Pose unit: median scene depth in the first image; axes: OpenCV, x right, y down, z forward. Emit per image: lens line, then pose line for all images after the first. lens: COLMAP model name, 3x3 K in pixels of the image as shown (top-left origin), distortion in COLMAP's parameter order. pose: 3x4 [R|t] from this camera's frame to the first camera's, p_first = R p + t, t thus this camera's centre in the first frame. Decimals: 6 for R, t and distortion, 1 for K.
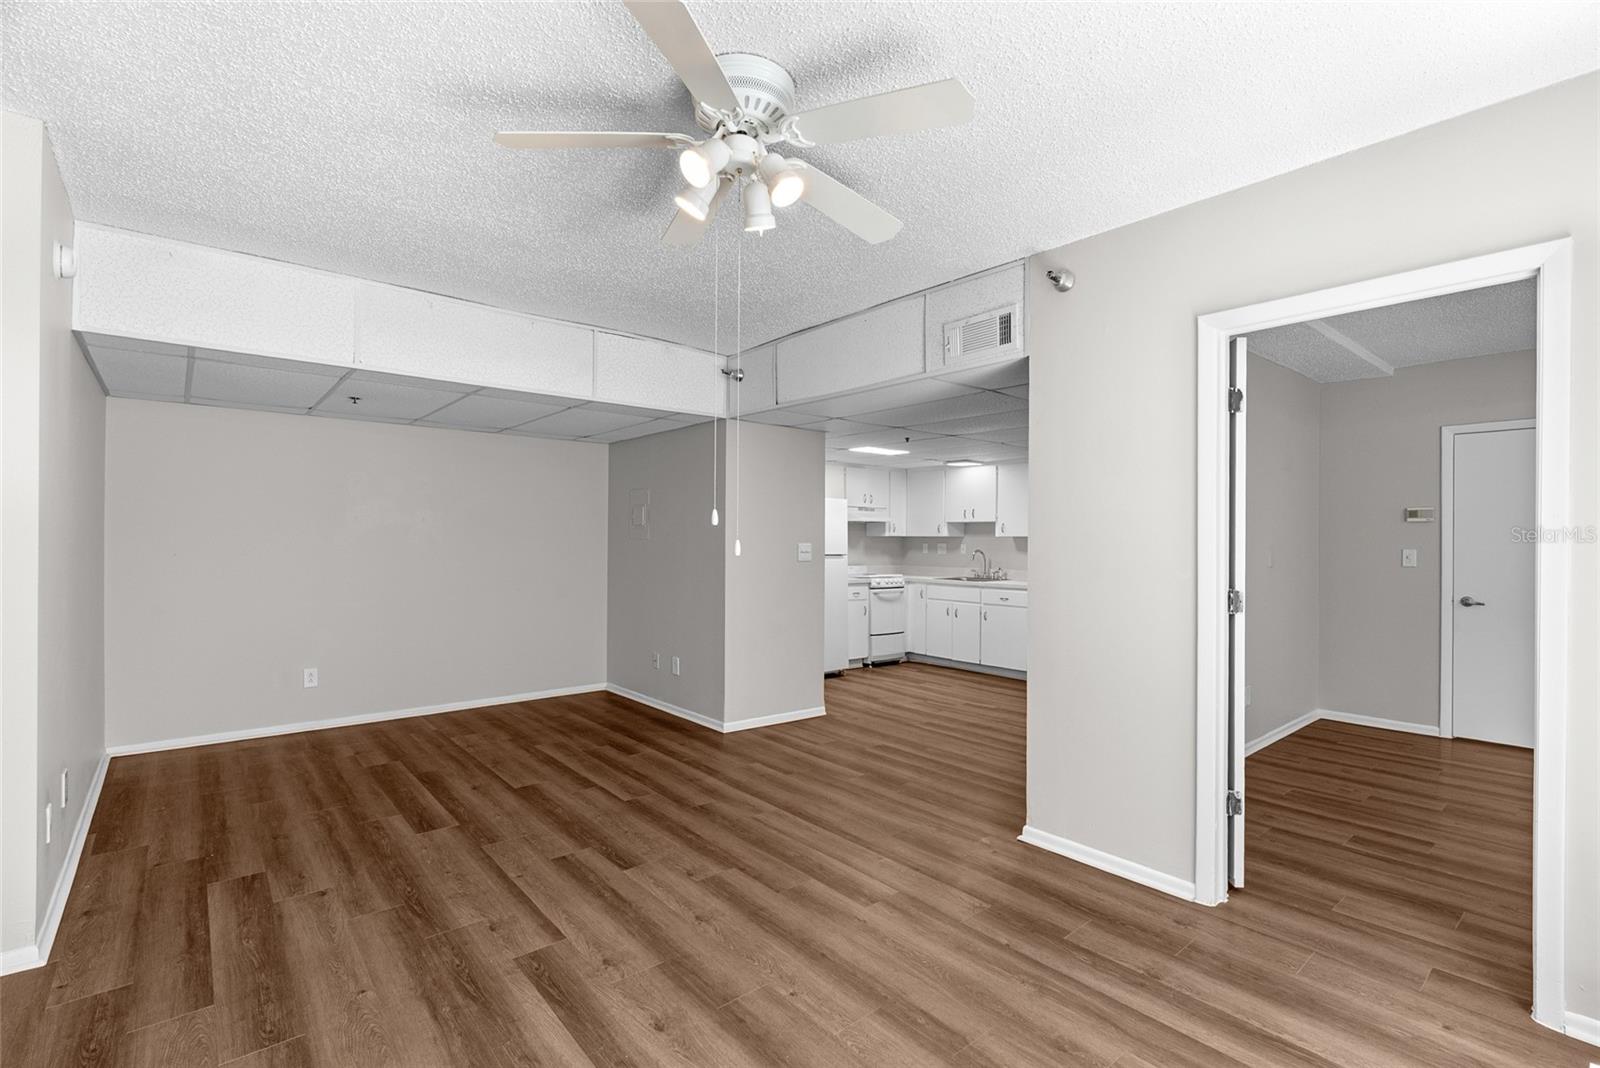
lens RADIAL K [[730.3, 0, 803.8], [0, 730.3, 540.5], [0, 0, 1]] dist [-0.002535, 0.000367]
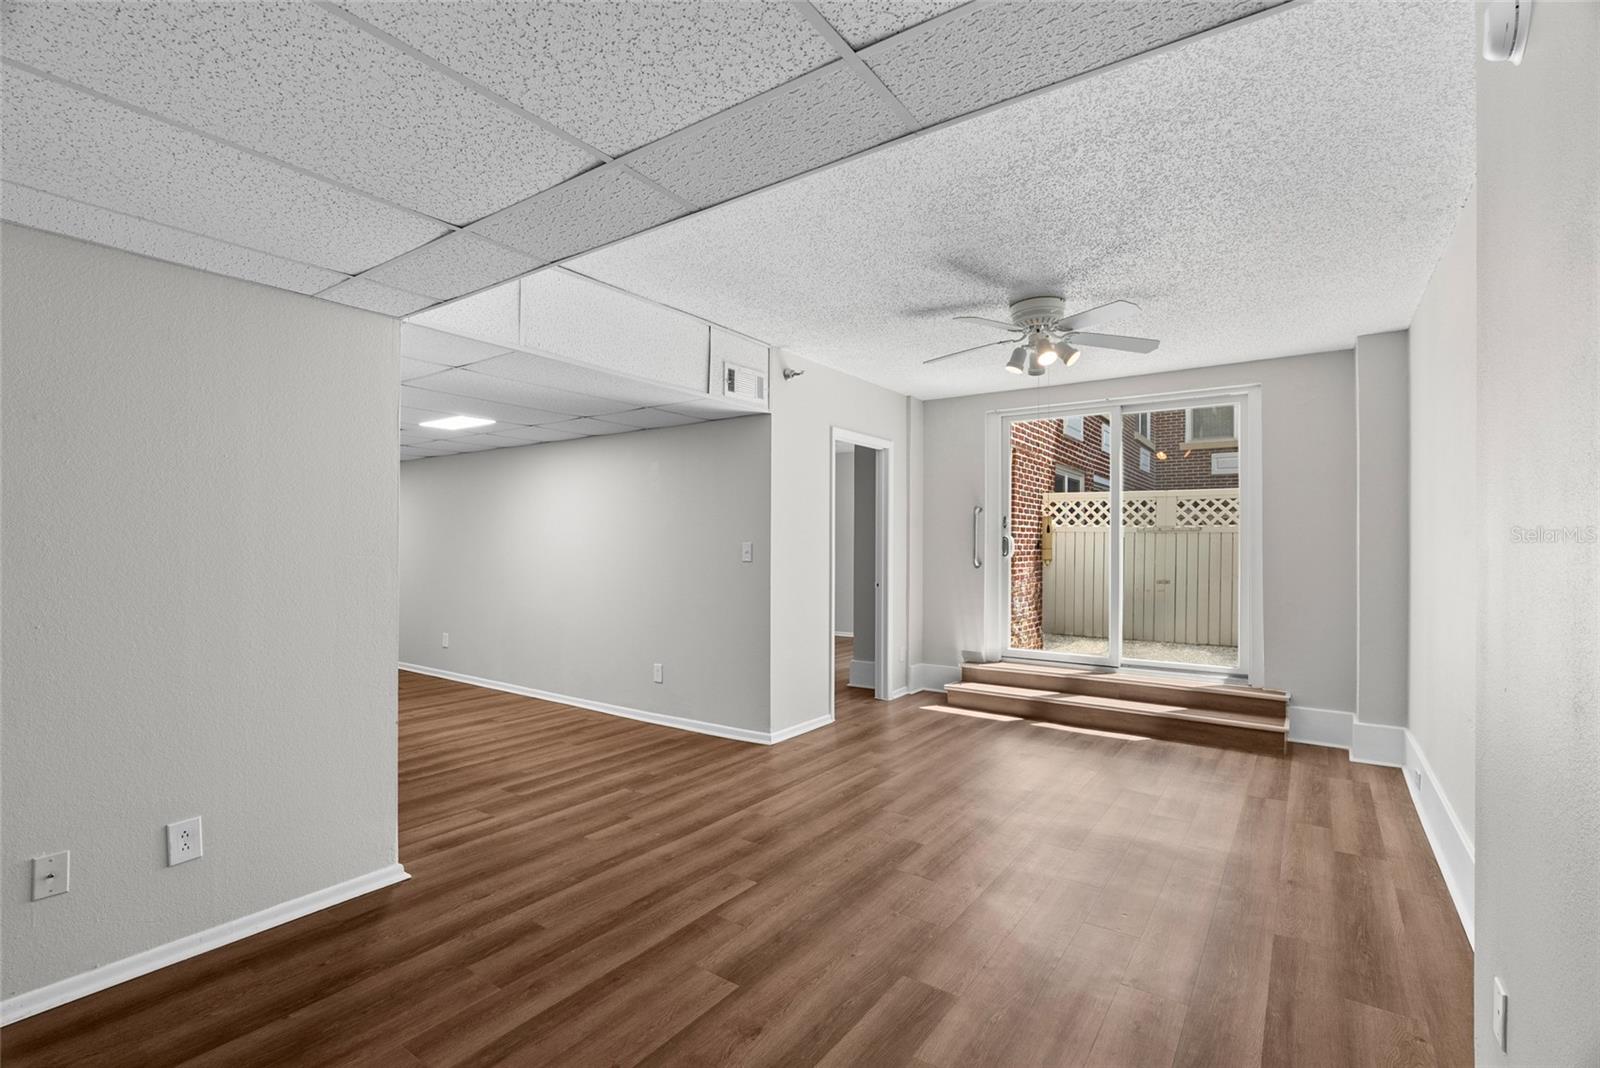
lens RADIAL K [[725.1, 0, 802.7], [0, 725.1, 535.9], [0, 0, 1]] dist [-0.004694, 0.000100]
pose [[-0.249344, 0.002886, 0.968411, -0.888454], [-0.005501, 0.999975, -0.004396, -0.000548], [-0.968399, -0.006423, -0.249322, 1.031190]]
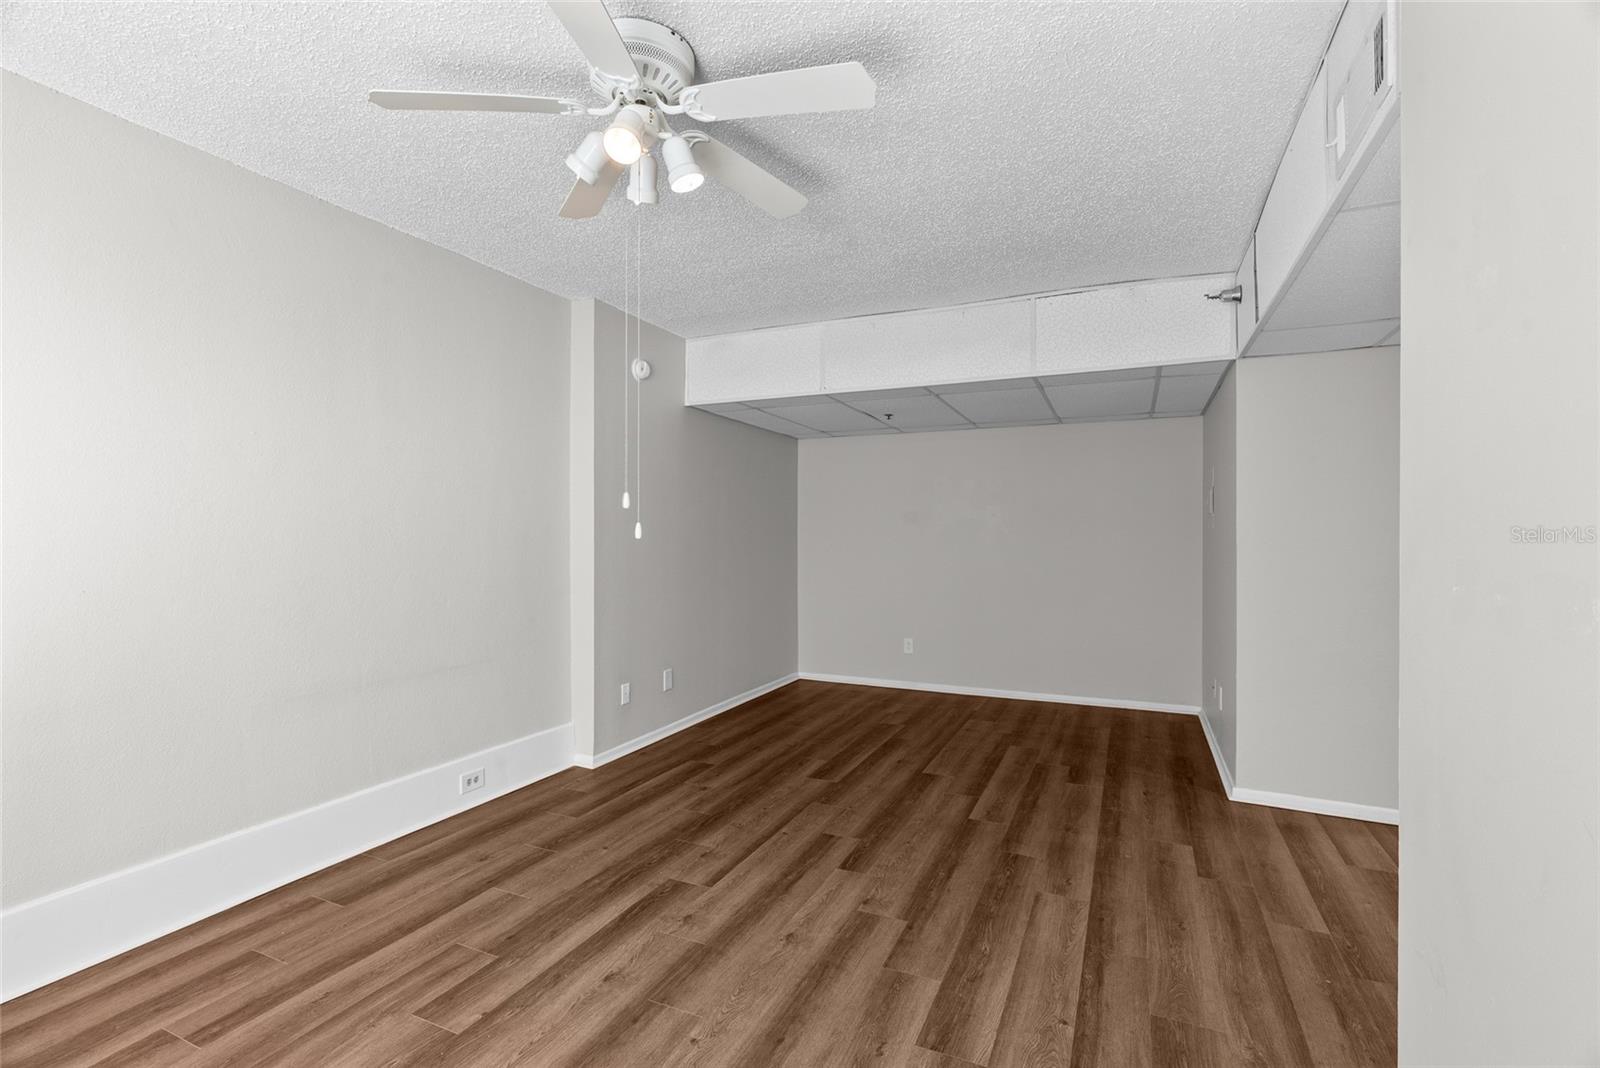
lens RADIAL K [[725.1, 0, 802.7], [0, 725.1, 535.9], [0, 0, 1]] dist [-0.004694, 0.000100]
pose [[0.423288, -0.004557, -0.905984, 0.432836], [0.000216, 0.999988, -0.004929, 0.010782], [0.905995, 0.001891, 0.423283, 0.391890]]
